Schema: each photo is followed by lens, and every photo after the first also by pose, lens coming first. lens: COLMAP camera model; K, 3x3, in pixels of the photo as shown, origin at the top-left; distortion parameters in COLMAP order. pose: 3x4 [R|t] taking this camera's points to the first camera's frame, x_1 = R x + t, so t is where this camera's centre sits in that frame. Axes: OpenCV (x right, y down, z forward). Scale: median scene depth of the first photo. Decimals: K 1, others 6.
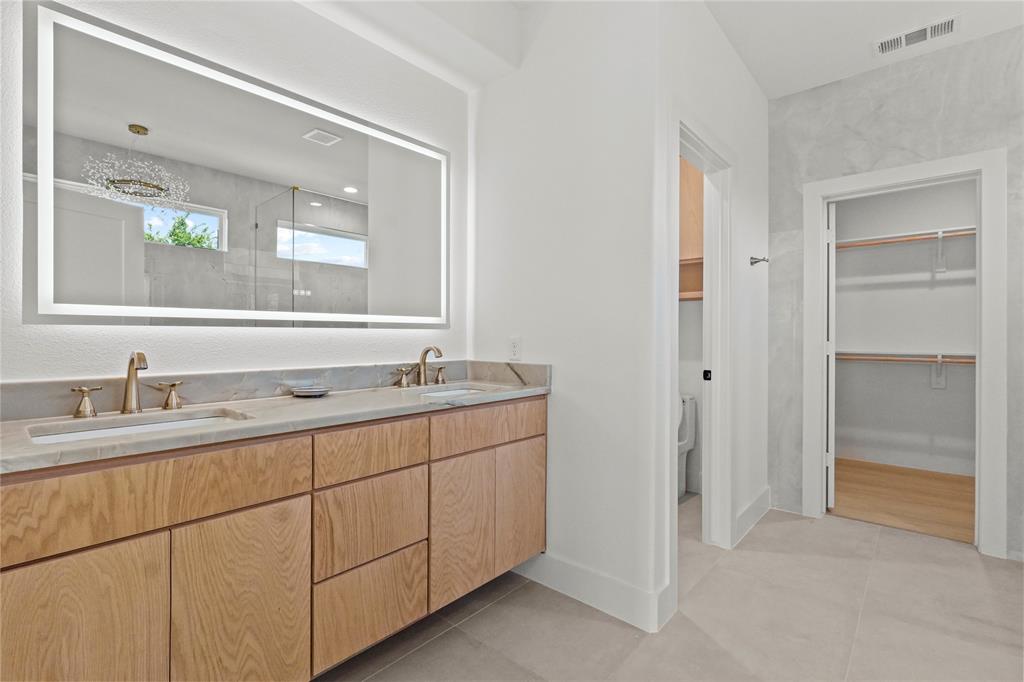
lens RADIAL K [[475.9, 0, 511.2], [0, 475.9, 337.5], [0, 0, 1]] dist [-0.000722, 0.000111]
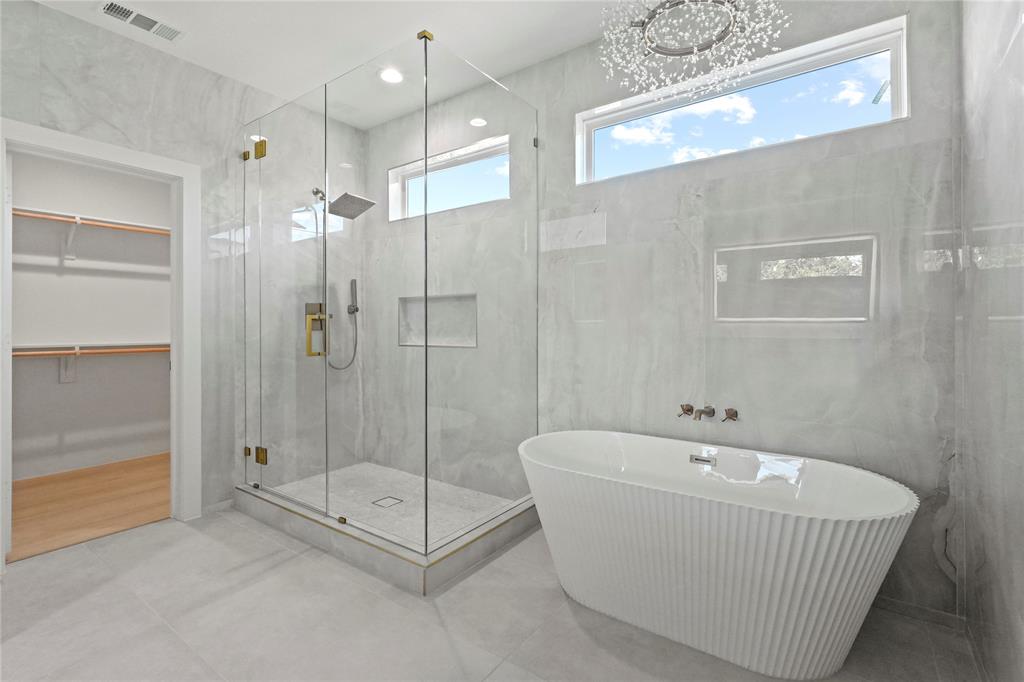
lens RADIAL K [[472.1, 0, 515.0], [0, 472.1, 325.0], [0, 0, 1]] dist [0.000822, 0.000192]
pose [[-0.108518, -0.000172, 0.994095, -0.183527], [0.005069, 0.999987, 0.000726, -0.003205], [-0.994082, 0.005118, -0.108515, 0.313853]]
